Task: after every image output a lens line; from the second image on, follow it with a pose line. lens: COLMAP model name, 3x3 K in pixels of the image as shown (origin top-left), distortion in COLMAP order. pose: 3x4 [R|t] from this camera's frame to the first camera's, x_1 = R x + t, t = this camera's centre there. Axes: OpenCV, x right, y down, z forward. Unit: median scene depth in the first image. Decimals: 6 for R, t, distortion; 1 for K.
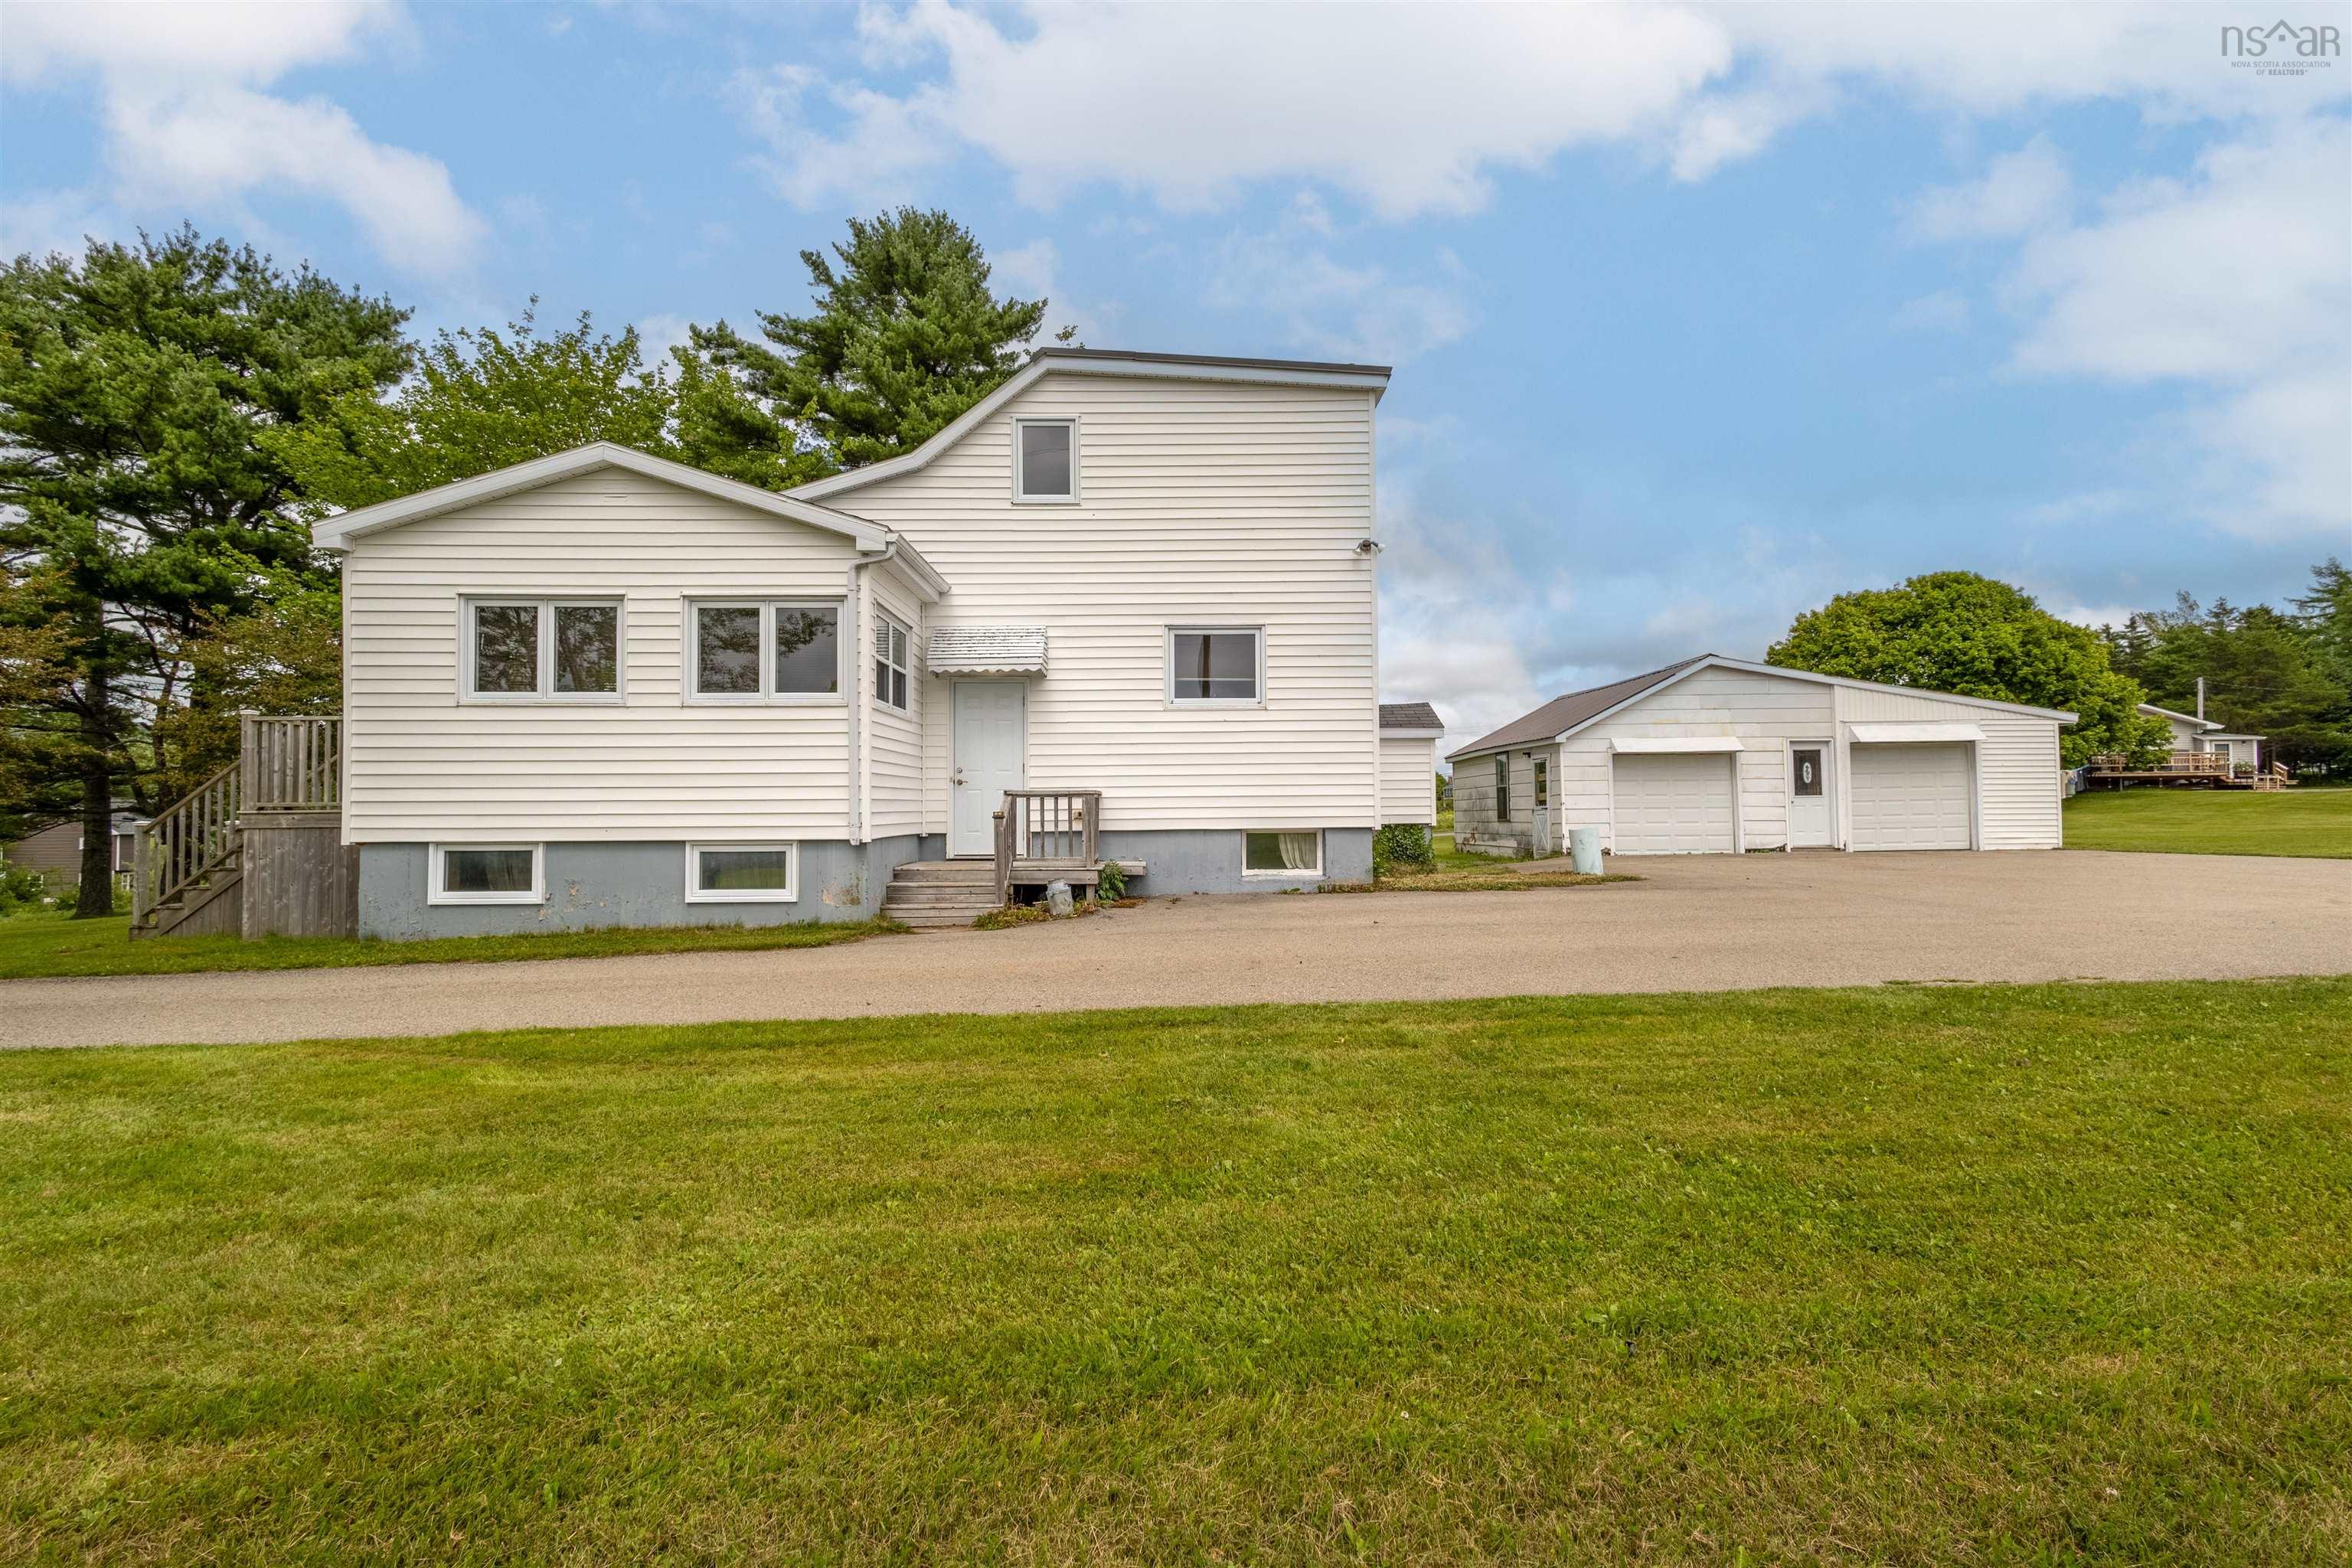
lens RADIAL K [[1114.6, 0, 1176.0], [0, 1114.6, 784.0], [0, 0, 1]] dist [0.040382, 0.000241]
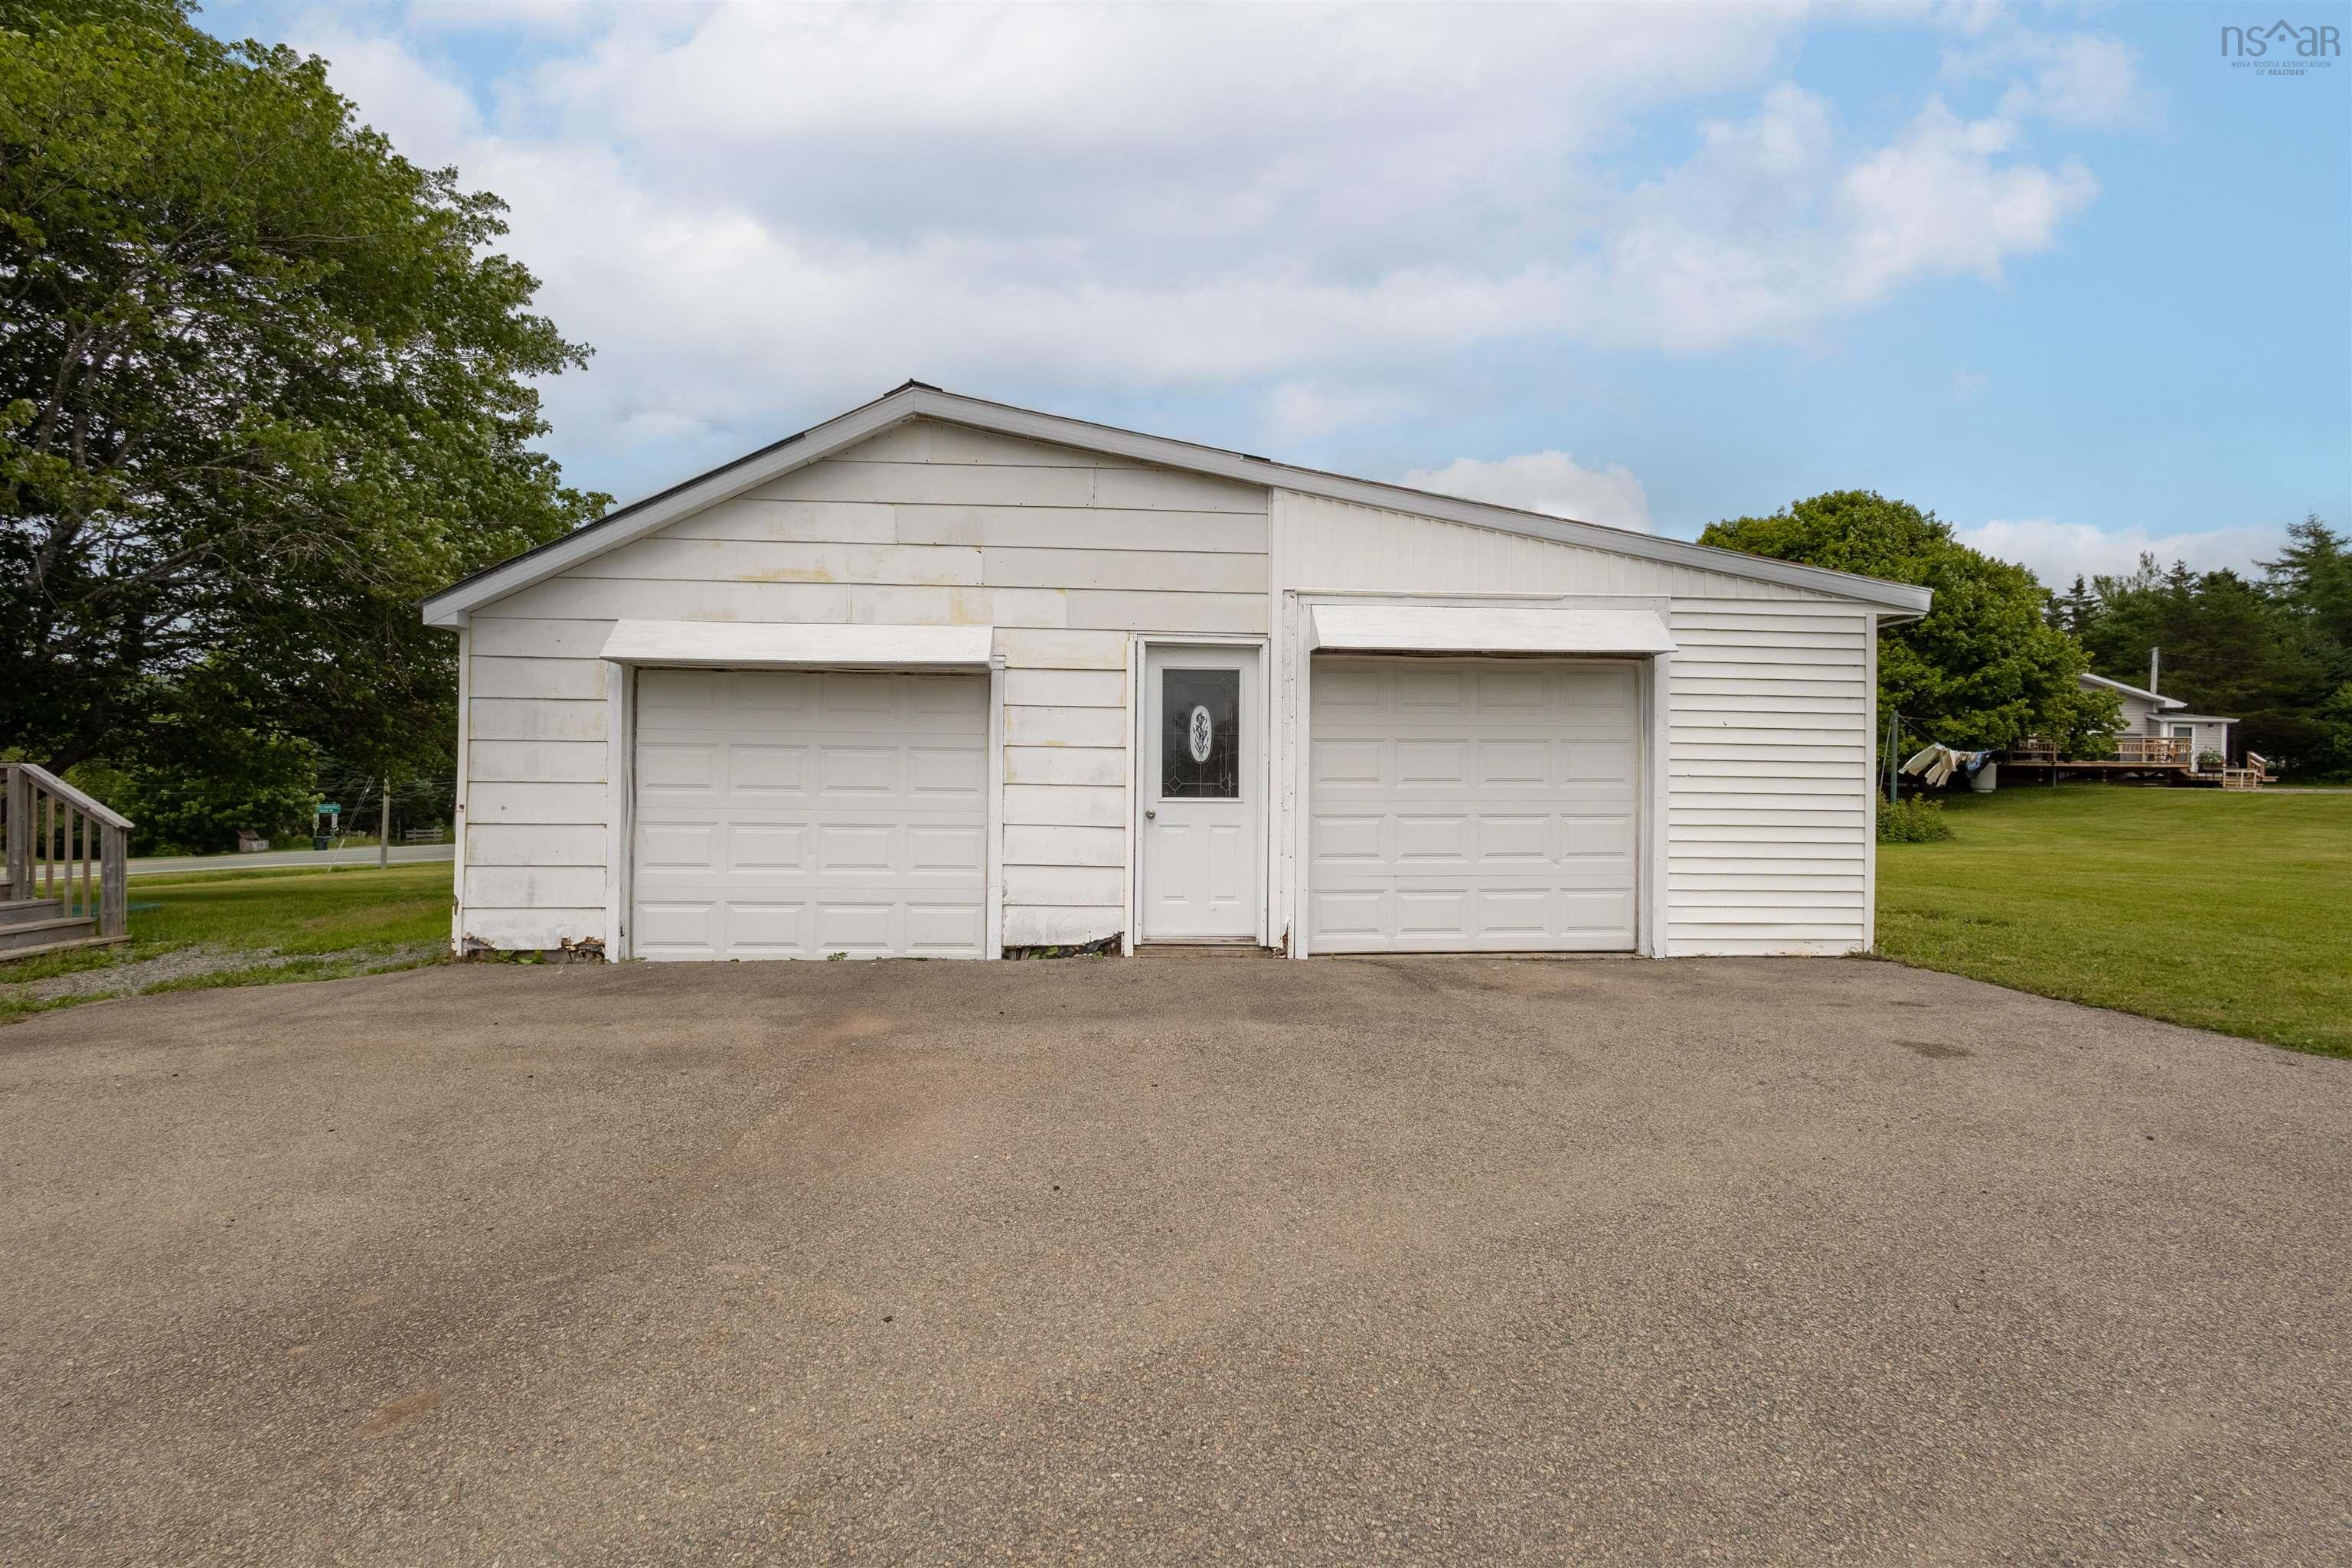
lens RADIAL K [[1114.6, 0, 1176.0], [0, 1114.6, 784.0], [0, 0, 1]] dist [0.040382, 0.000241]
pose [[0.999300, 0.020234, 0.031457, 0.231322], [-0.020987, 0.999496, 0.023797, -0.000981], [-0.030960, -0.024441, 0.999222, 0.275683]]
